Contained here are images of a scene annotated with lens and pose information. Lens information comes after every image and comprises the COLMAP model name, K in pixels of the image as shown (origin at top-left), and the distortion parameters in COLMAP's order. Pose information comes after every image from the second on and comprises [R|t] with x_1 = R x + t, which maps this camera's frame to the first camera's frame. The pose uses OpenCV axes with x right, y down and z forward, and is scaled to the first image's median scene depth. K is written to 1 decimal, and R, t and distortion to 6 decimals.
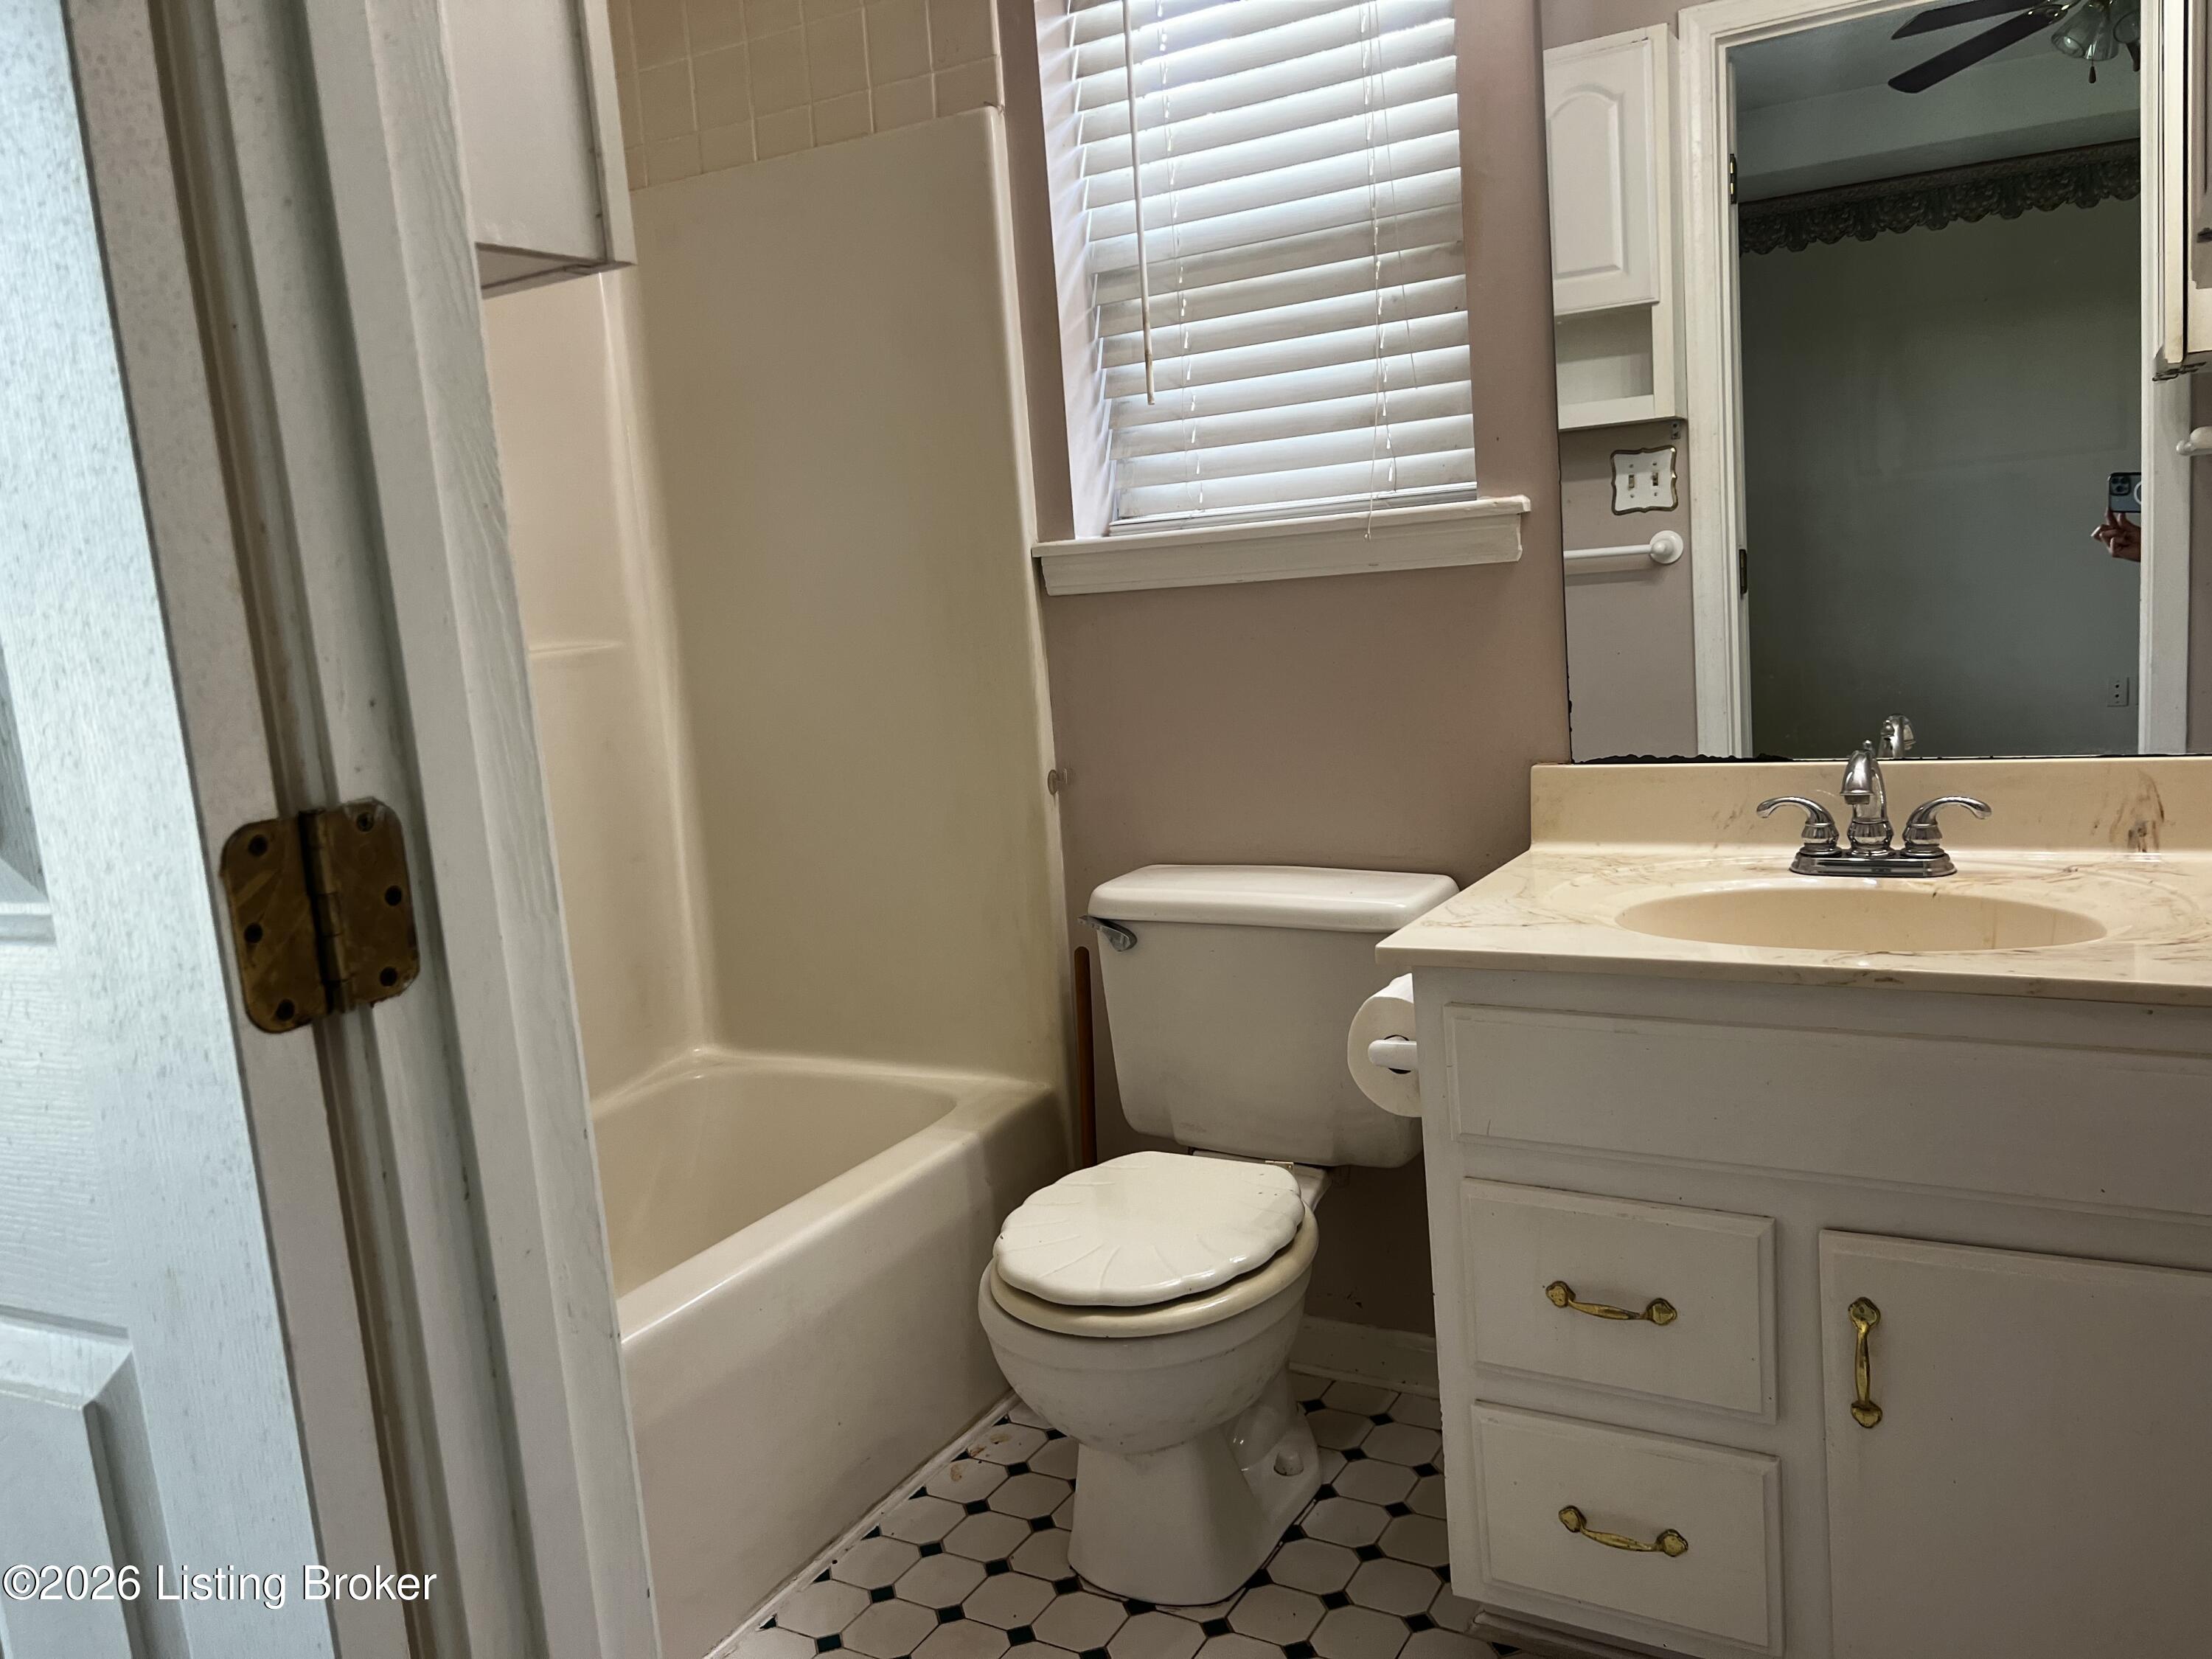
lens RADIAL K [[1677.5, 0, 1099.4], [0, 1677.5, 824.9], [0, 0, 1]] dist [0.087124, -0.108934]
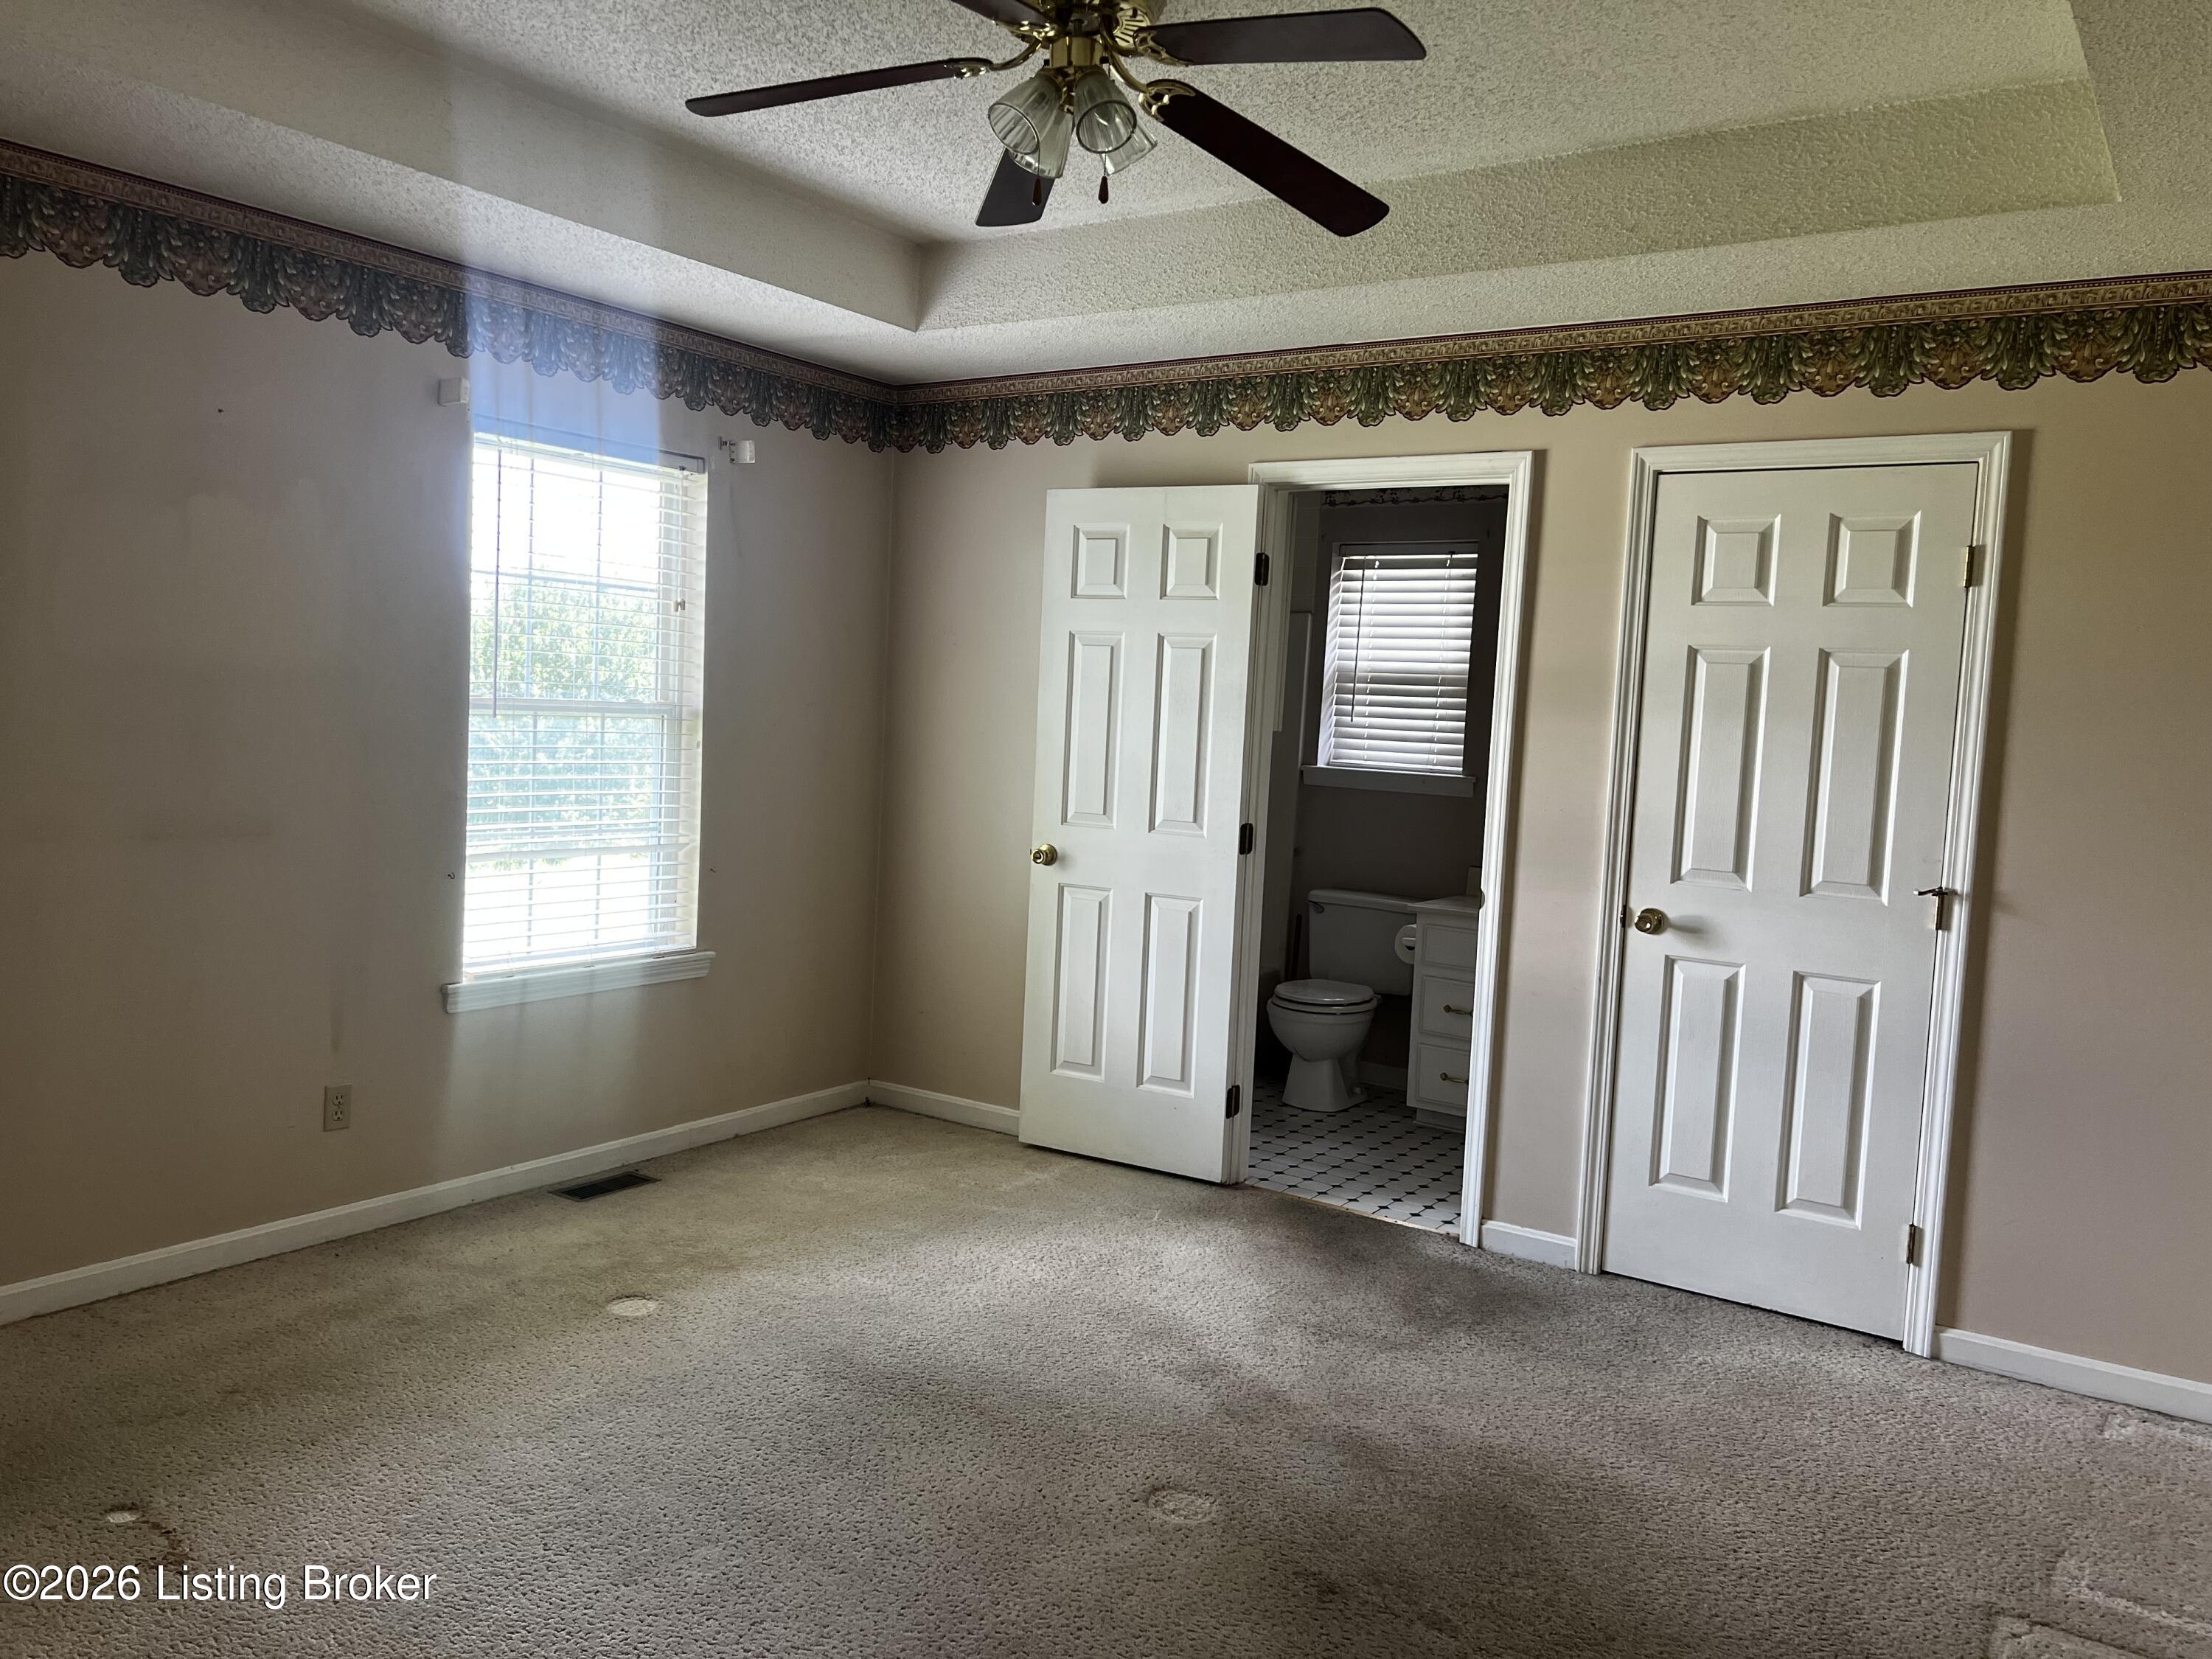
lens RADIAL K [[1677.5, 0, 1099.4], [0, 1677.5, 824.9], [0, 0, 1]] dist [0.087124, -0.108934]
pose [[0.987415, 0.136037, -0.080657, -0.135041], [-0.141402, 0.987816, -0.064997, 0.152548], [0.070832, 0.075584, 0.994620, -1.788361]]
